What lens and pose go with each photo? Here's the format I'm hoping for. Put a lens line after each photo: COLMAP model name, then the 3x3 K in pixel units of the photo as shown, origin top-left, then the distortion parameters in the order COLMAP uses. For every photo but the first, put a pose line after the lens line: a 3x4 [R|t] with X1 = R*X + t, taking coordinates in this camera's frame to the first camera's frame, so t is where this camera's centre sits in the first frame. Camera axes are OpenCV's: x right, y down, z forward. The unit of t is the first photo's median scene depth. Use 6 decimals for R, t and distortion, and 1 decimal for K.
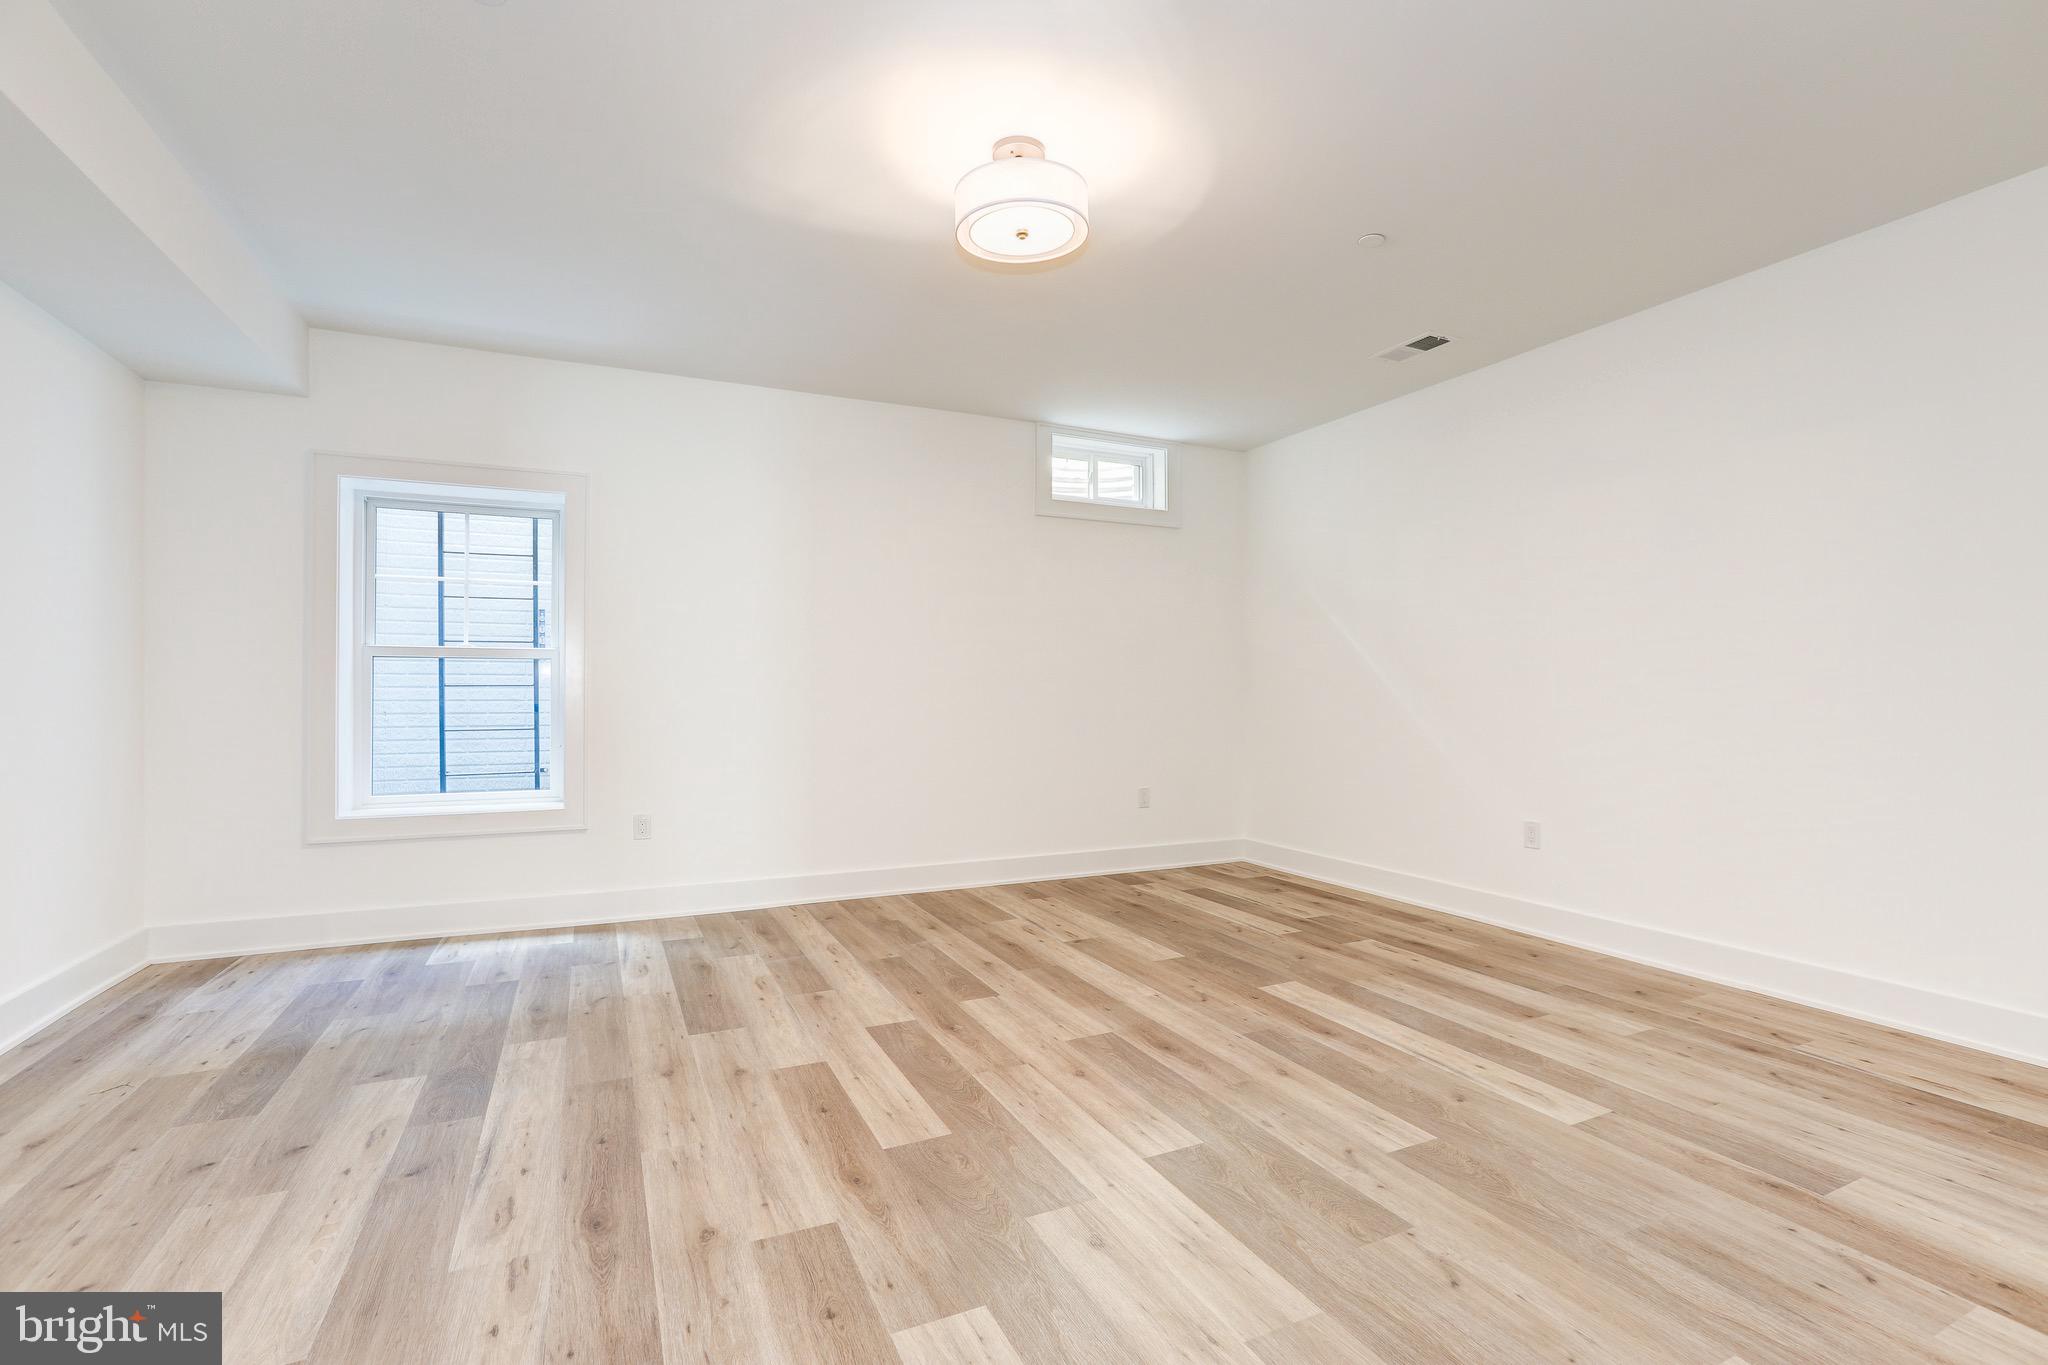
lens RADIAL K [[931.1, 0, 1029.2], [0, 931.1, 675.0], [0, 0, 1]] dist [-0.029383, 0.011529]
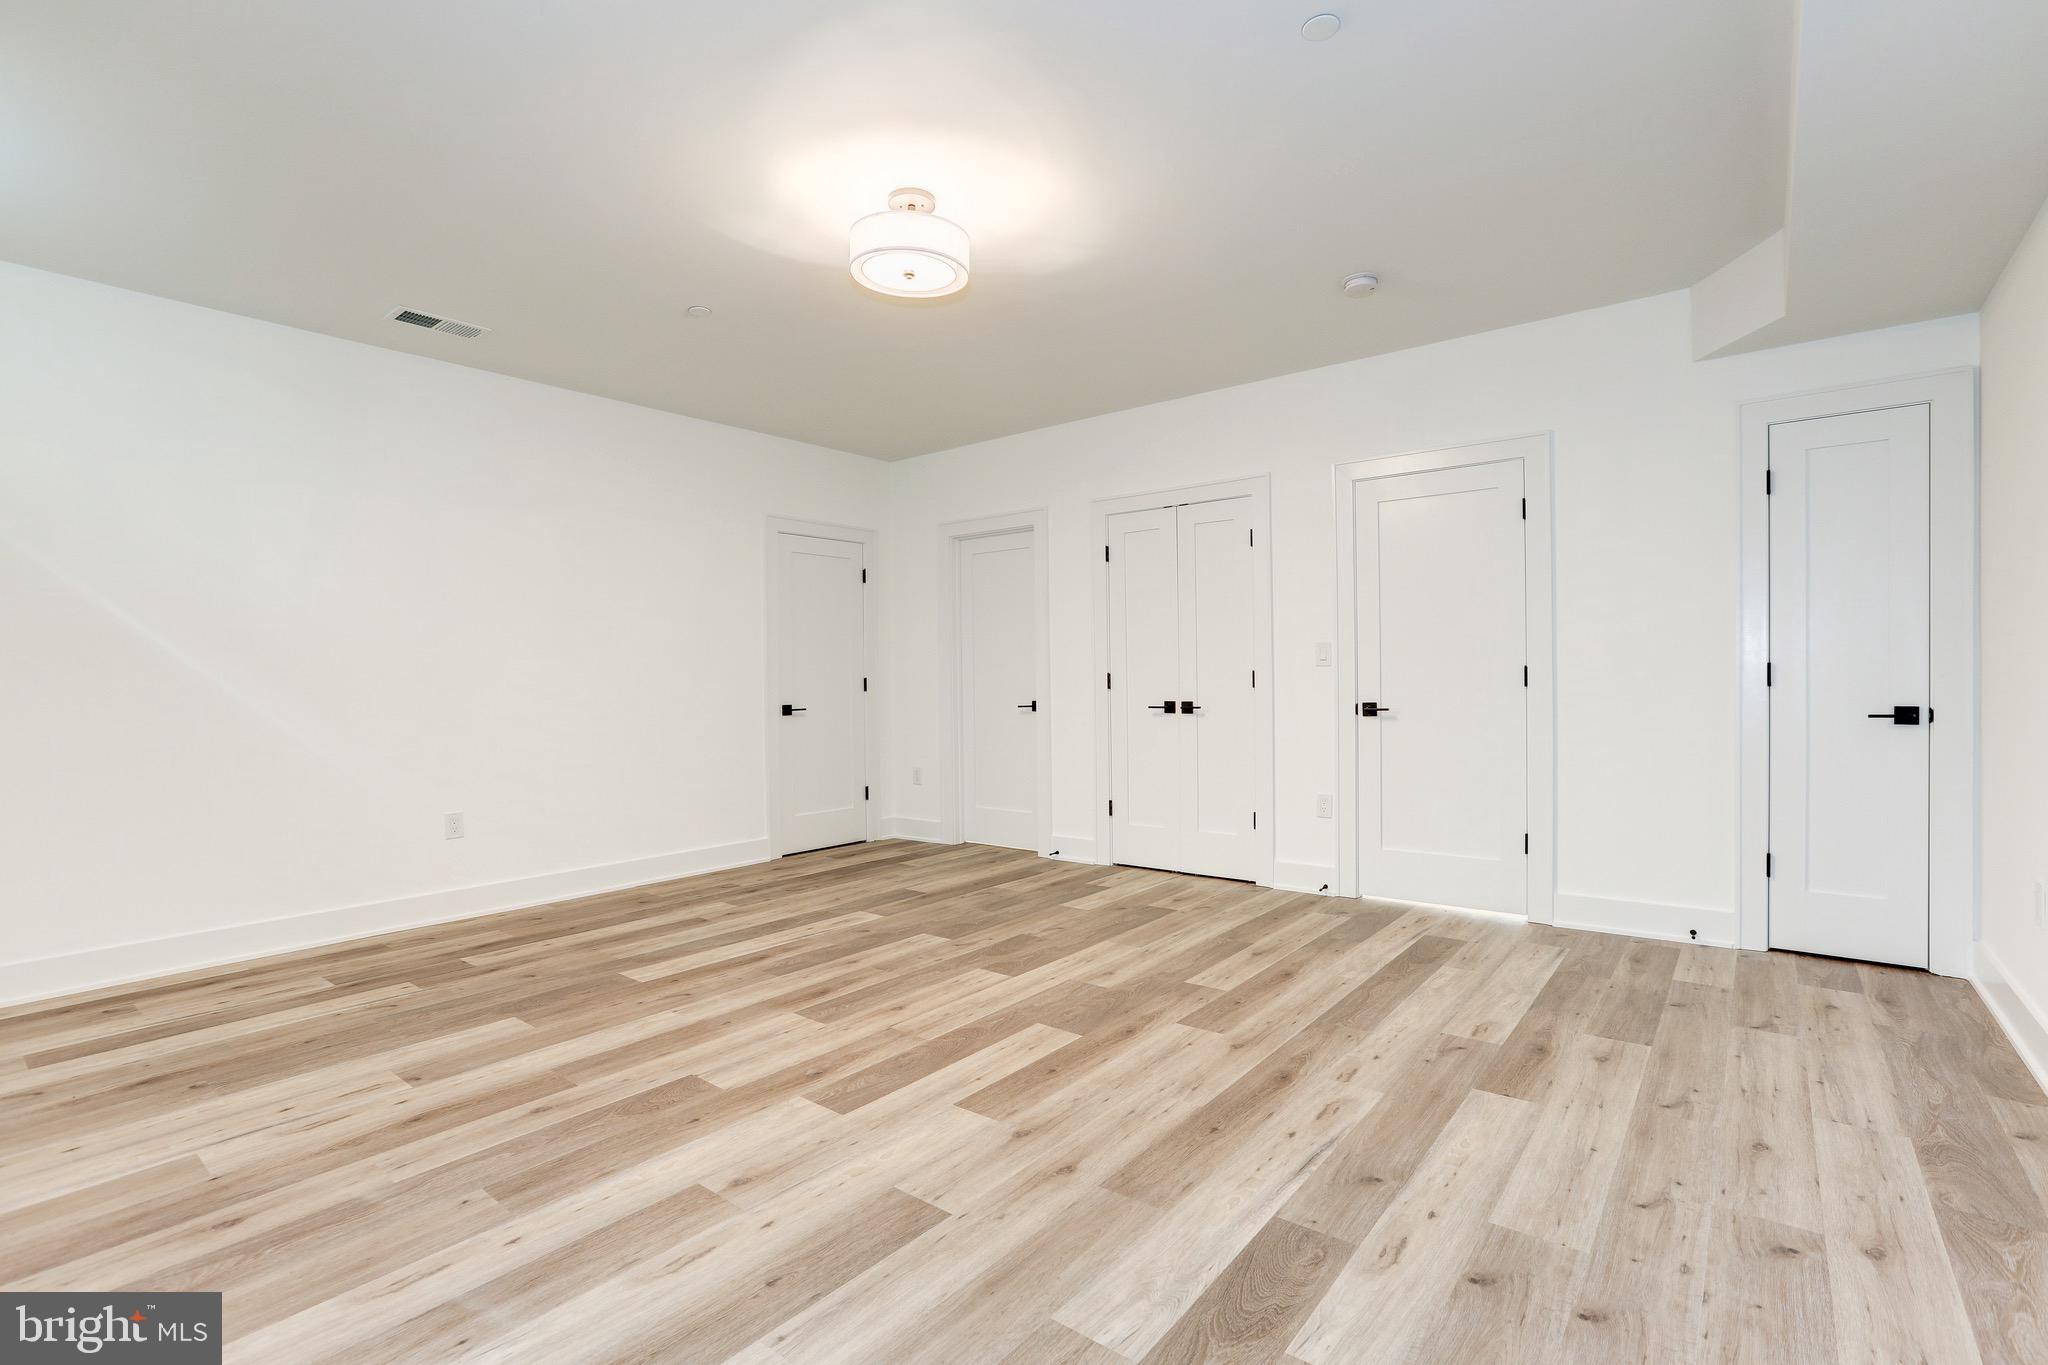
lens RADIAL K [[931.1, 0, 1022.9], [0, 931.1, 686.2], [0, 0, 1]] dist [-0.029383, 0.011529]
pose [[-0.435371, 0.000121, 0.900251, -1.069408], [-0.004851, 0.999985, -0.002481, 0.019948], [-0.900238, -0.005447, -0.435364, 1.358369]]
